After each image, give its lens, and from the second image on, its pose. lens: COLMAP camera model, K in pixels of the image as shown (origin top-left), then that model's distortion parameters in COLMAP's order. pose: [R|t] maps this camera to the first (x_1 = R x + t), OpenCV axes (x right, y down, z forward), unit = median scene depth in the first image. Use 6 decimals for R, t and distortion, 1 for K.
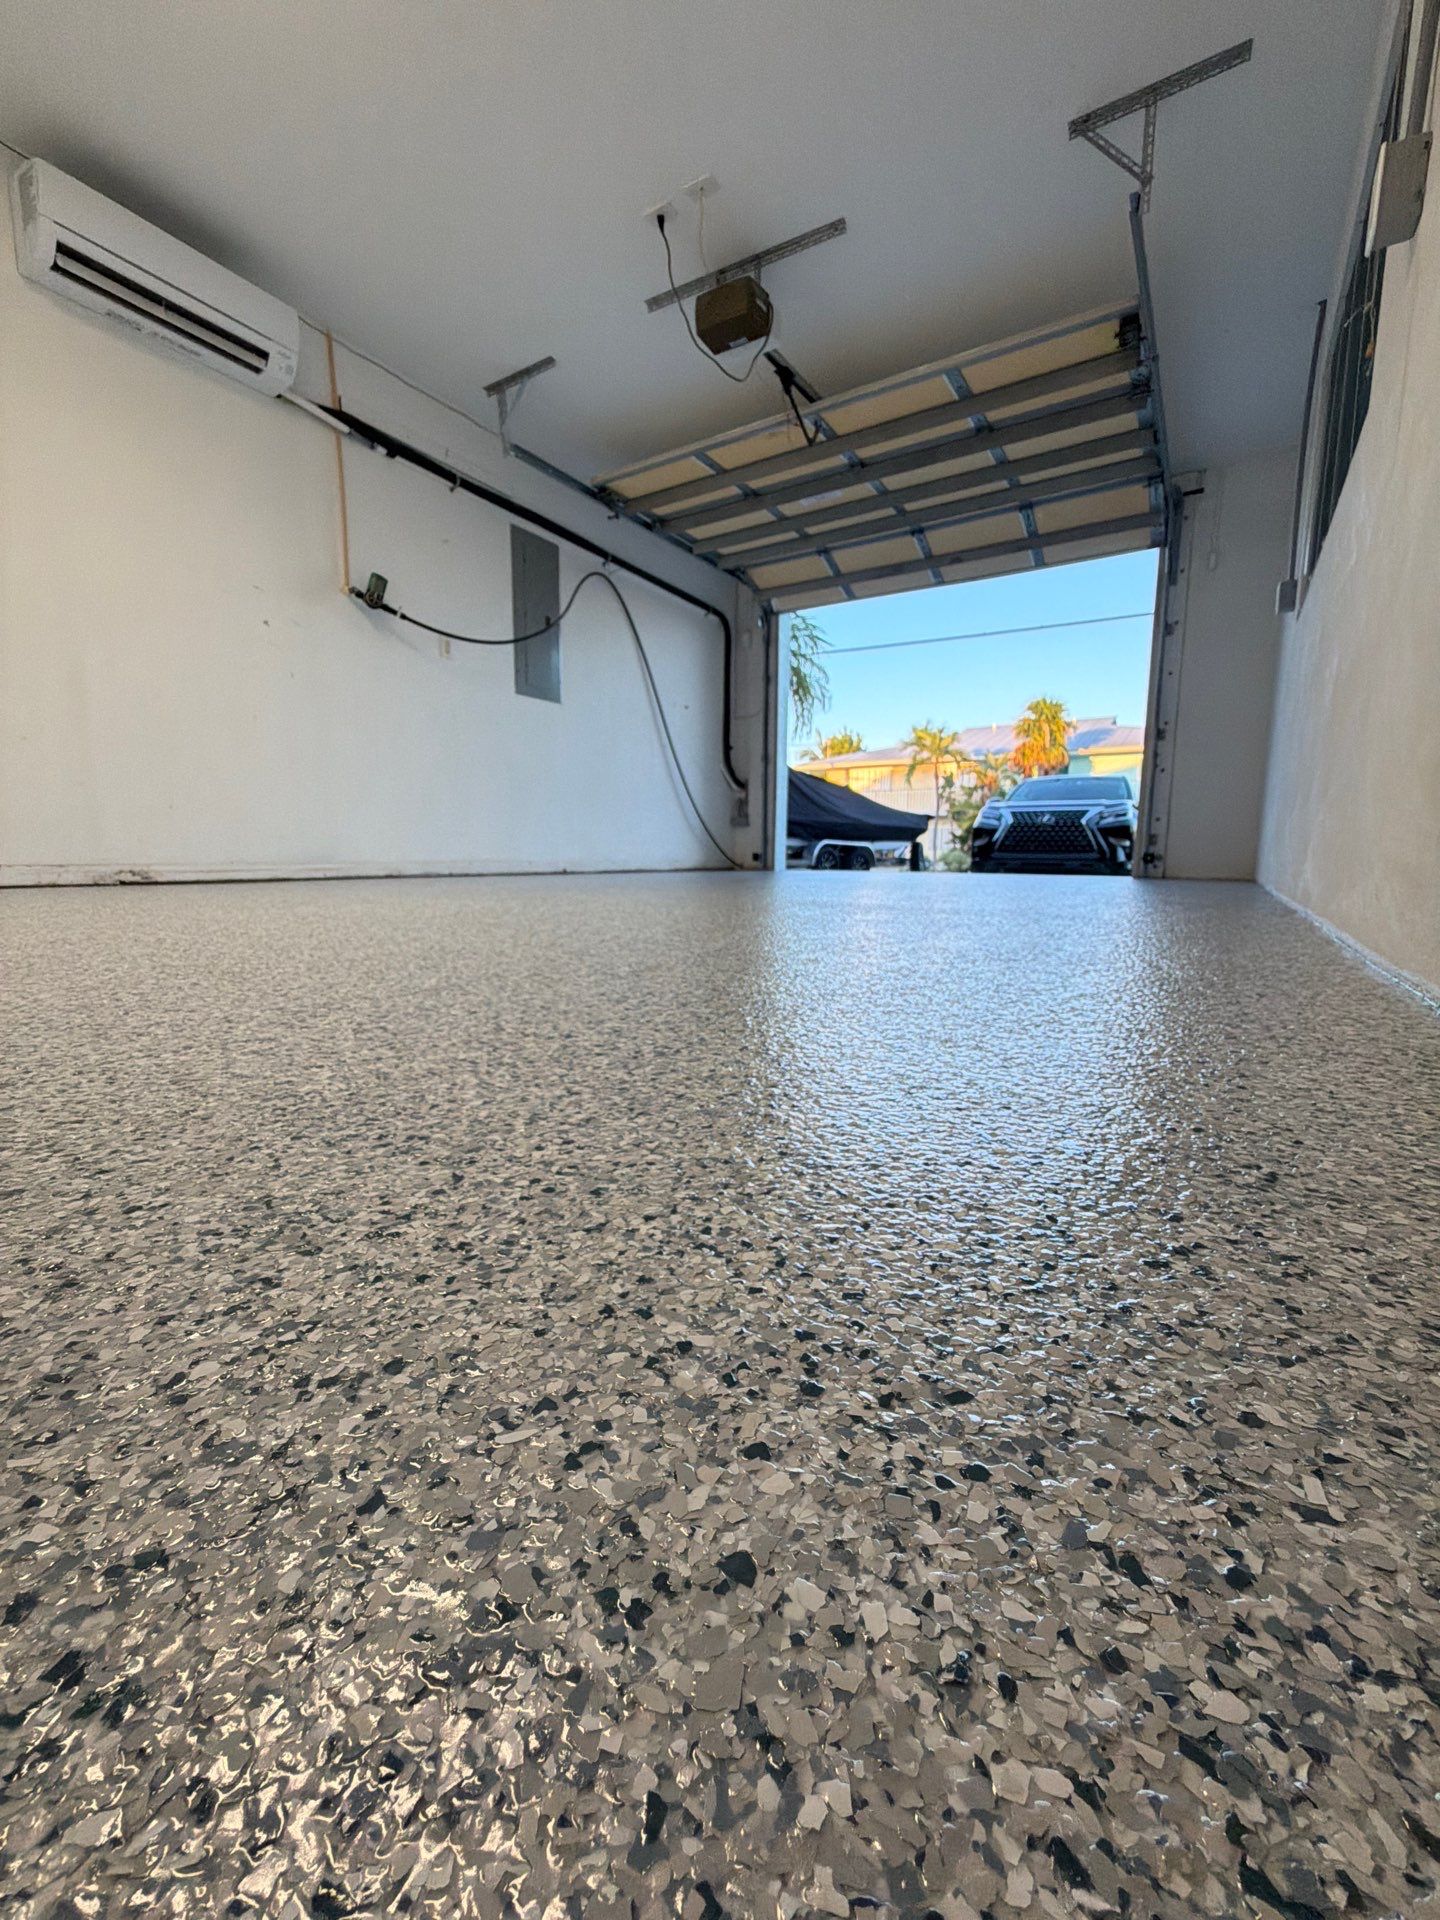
lens RADIAL K [[763.2, 0, 721.1], [0, 763.2, 960.8], [0, 0, 1]] dist [-0.000337, -0.000510]
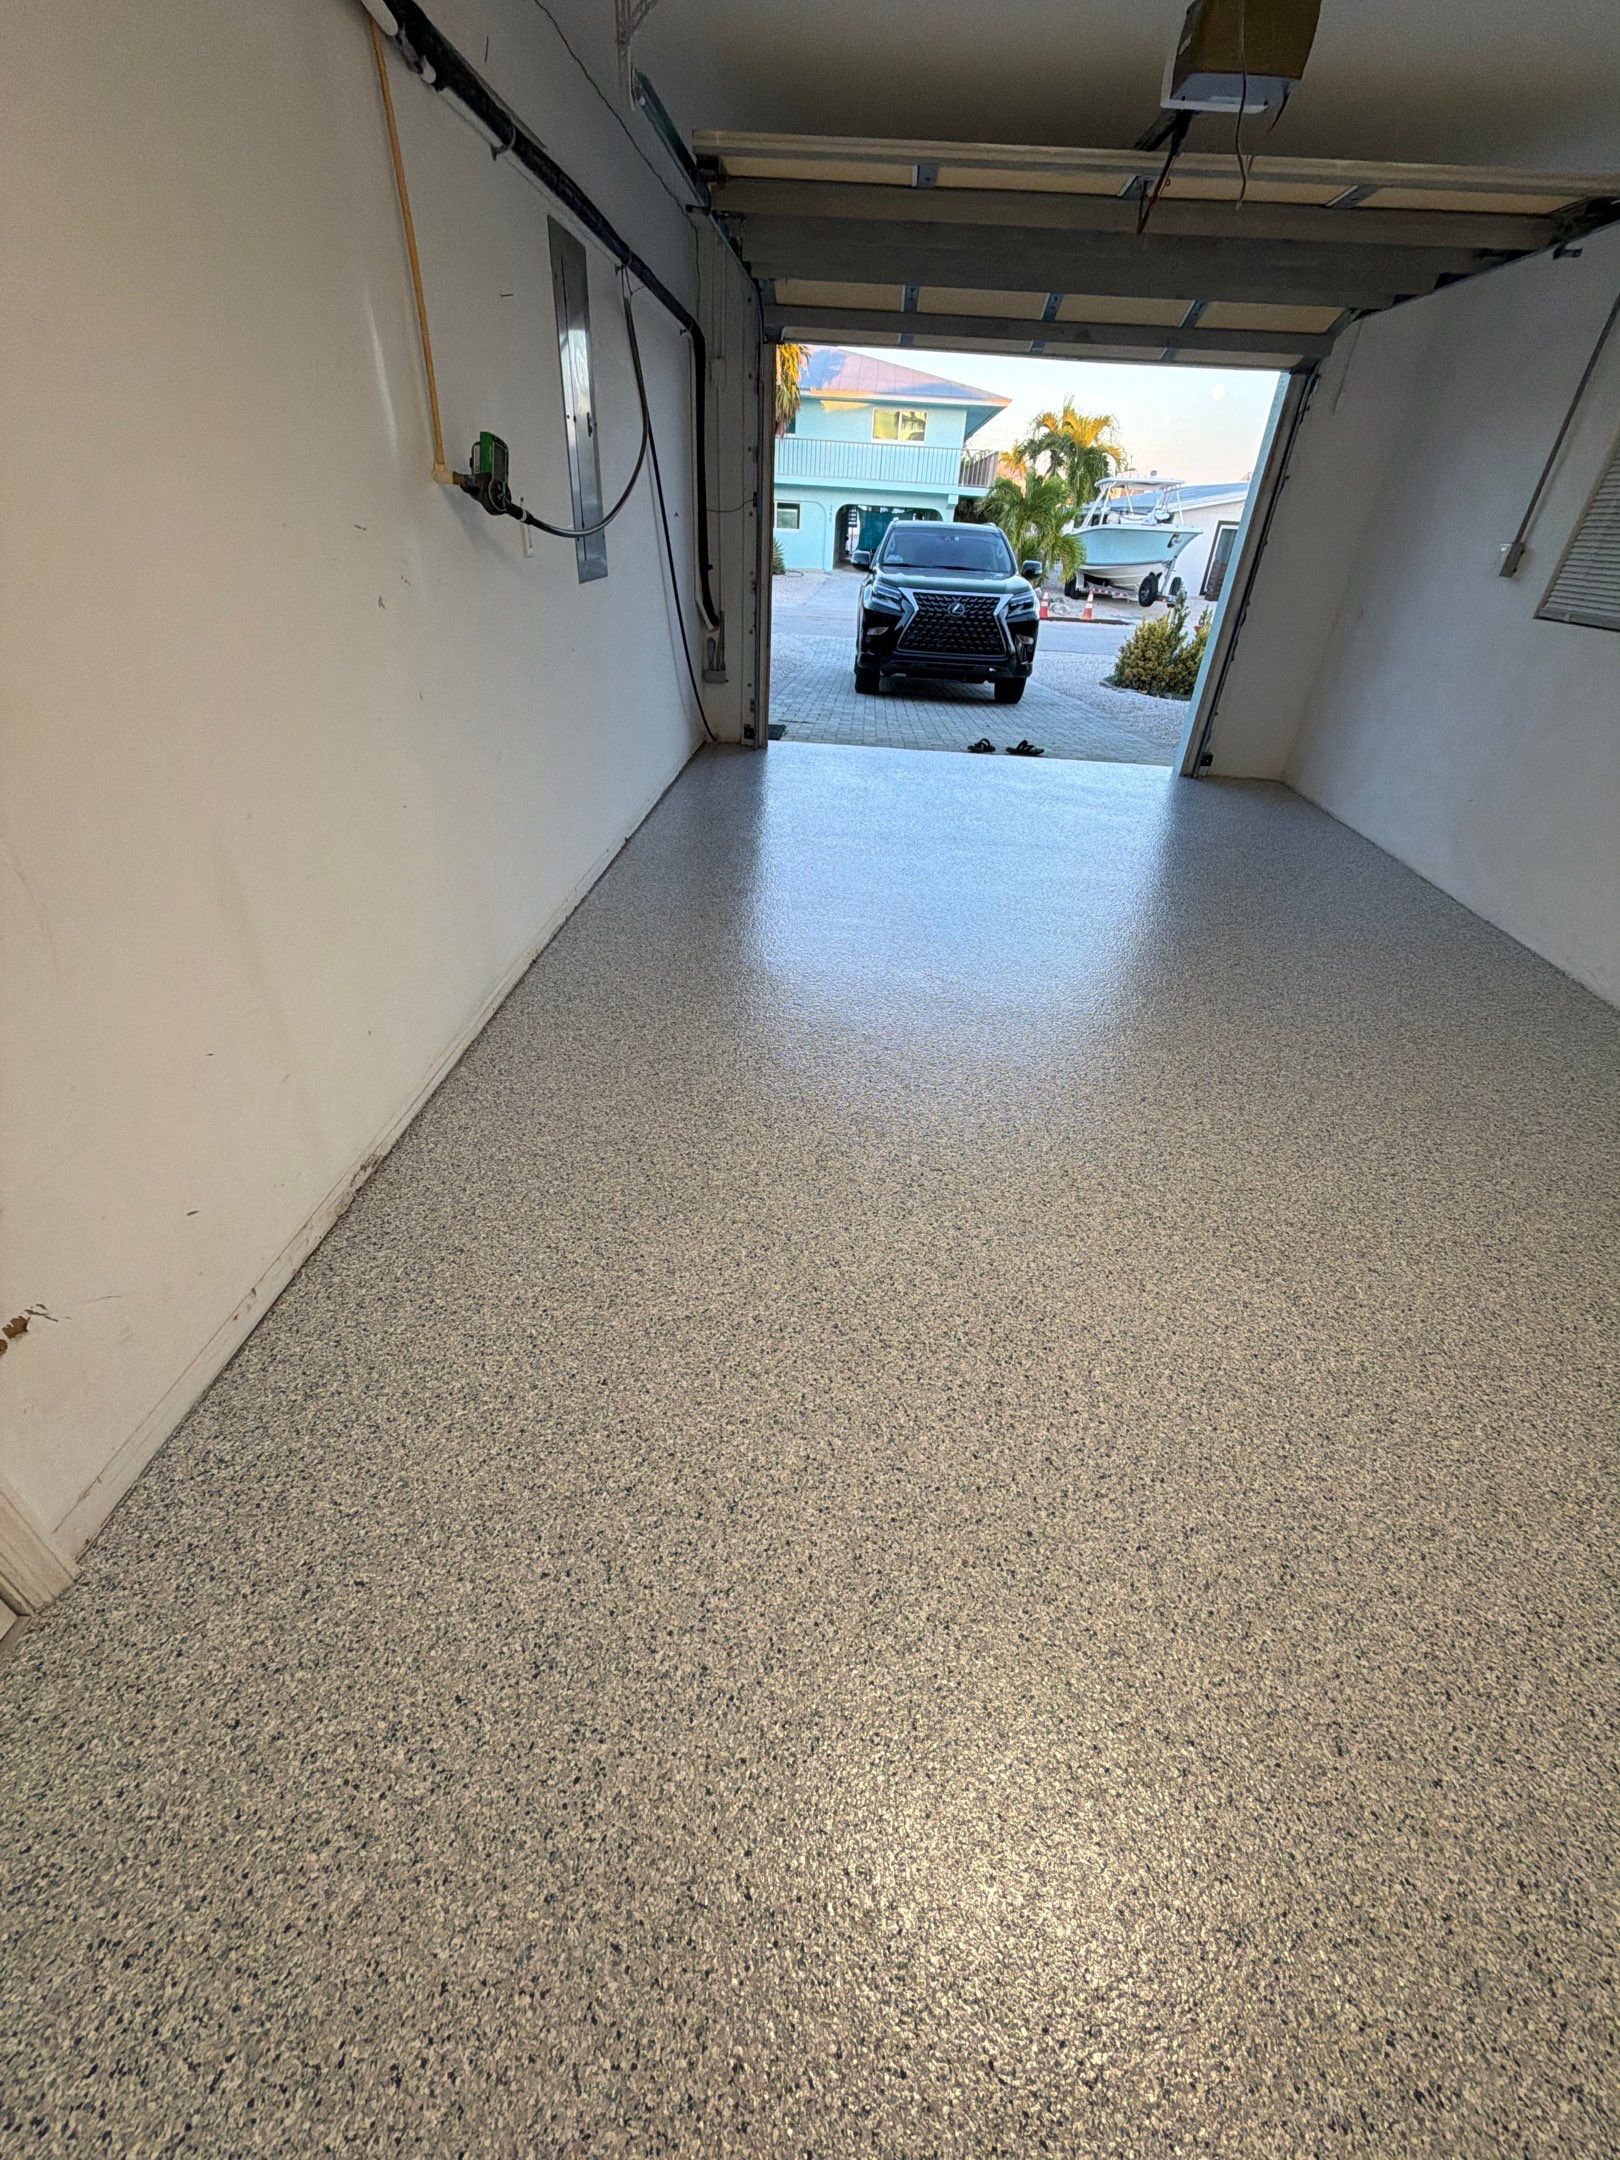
lens RADIAL K [[858.6, 0, 810.9], [0, 858.6, 1075.4], [0, 0, 1]] dist [-0.000337, -0.000510]
pose [[0.877461, -0.231449, 0.420110, -0.453840], [0.021297, 0.893810, 0.447940, -0.285622], [-0.479174, -0.384103, 0.789213, 0.220575]]
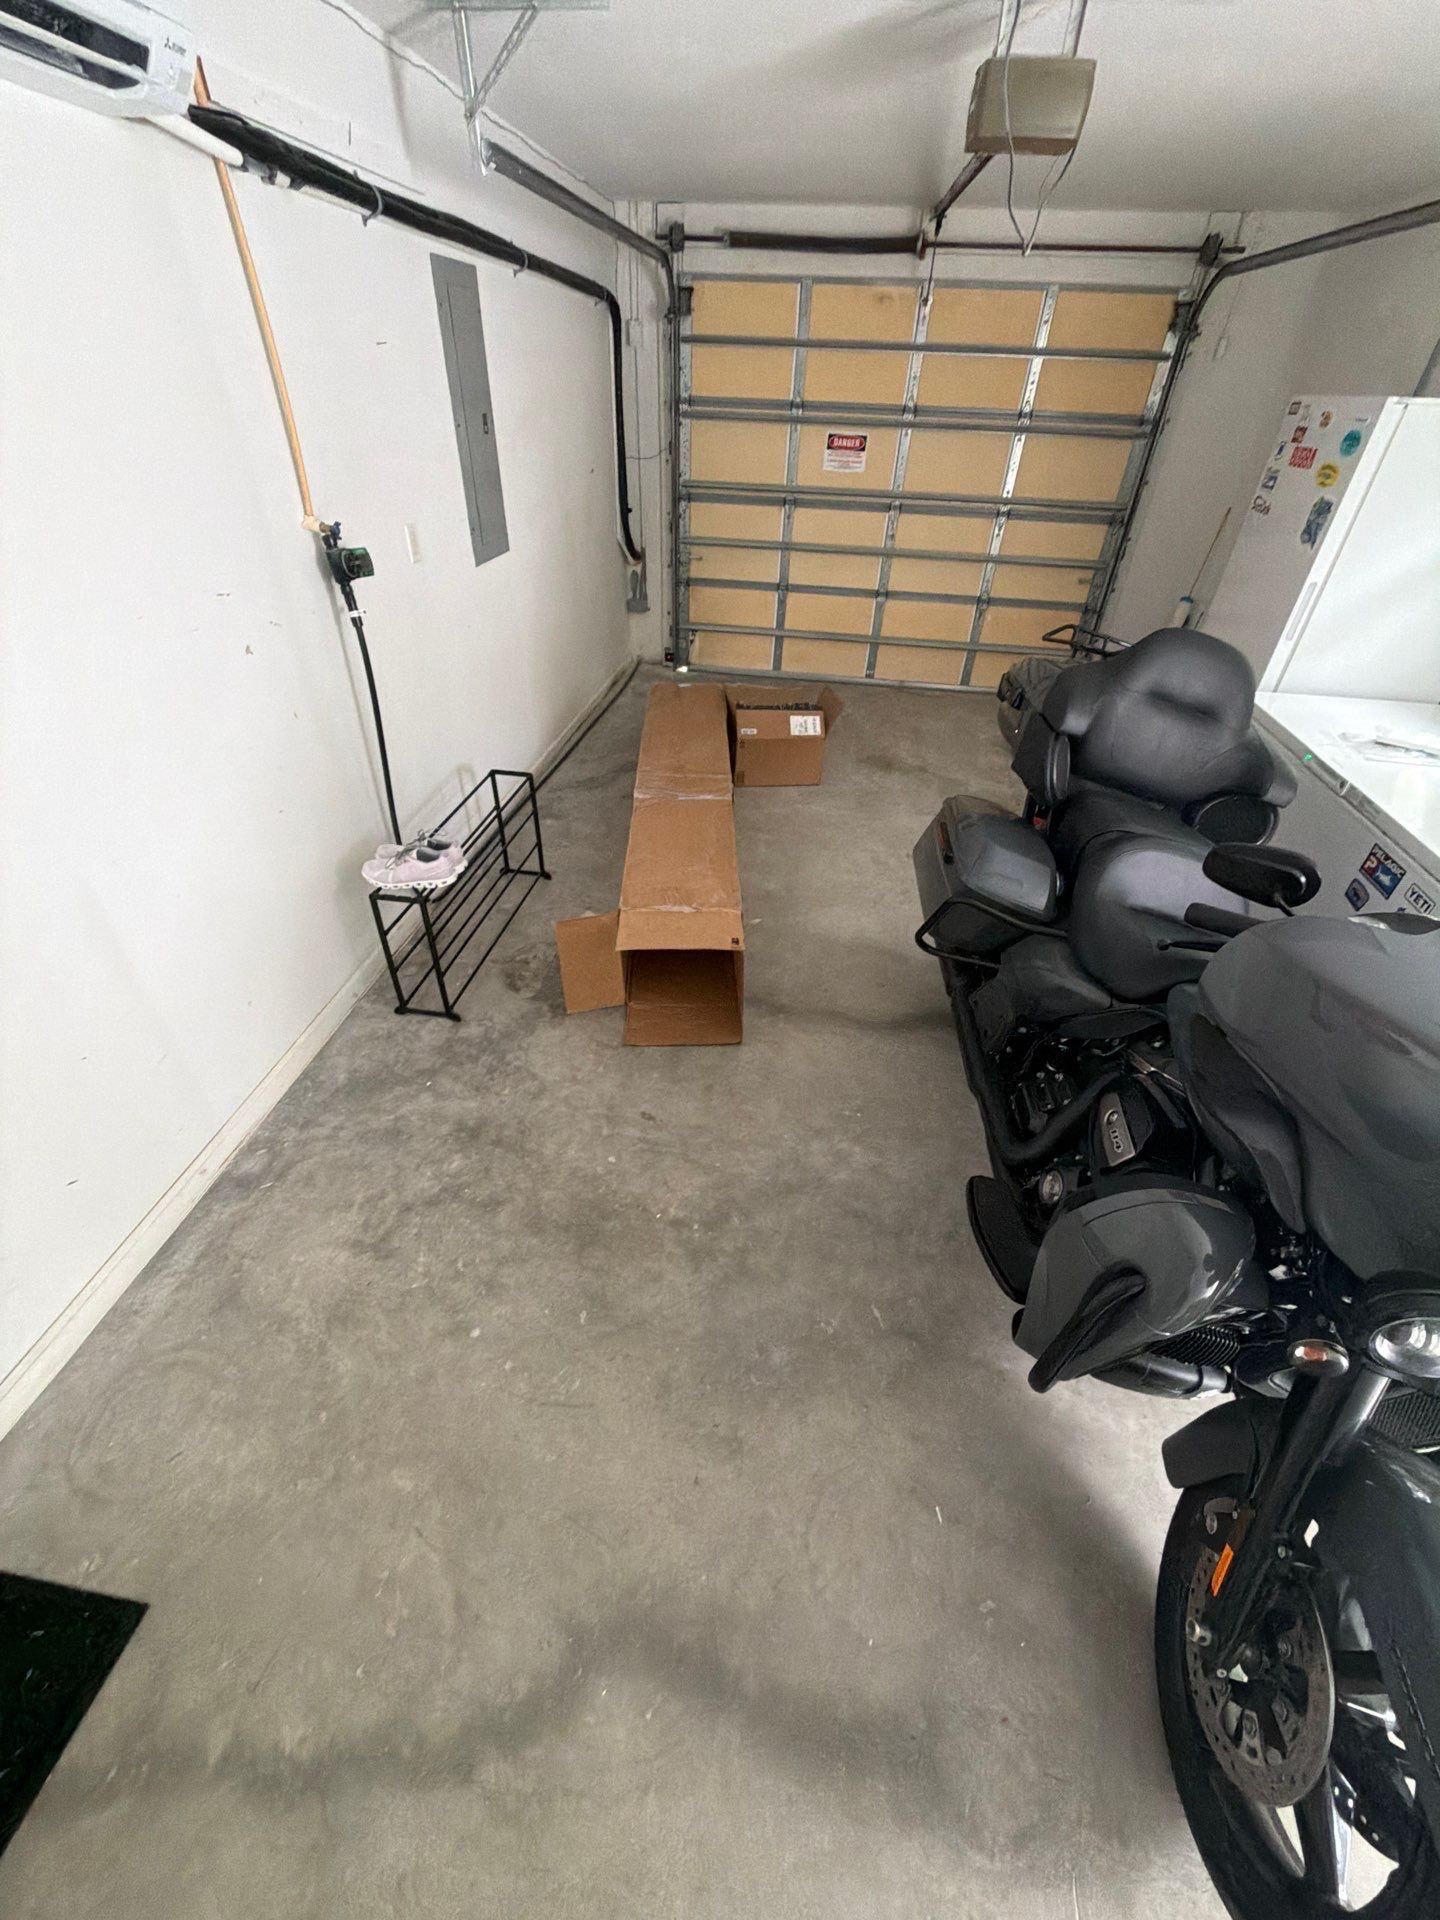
lens RADIAL K [[763.2, 0, 720.7], [0, 763.2, 955.1], [0, 0, 1]] dist [-0.000337, -0.000510]
pose [[0.910779, -0.227309, 0.344692, -0.361604], [0.029274, 0.868268, 0.495232, -0.358420], [-0.411856, -0.440956, 0.797454, 0.199002]]
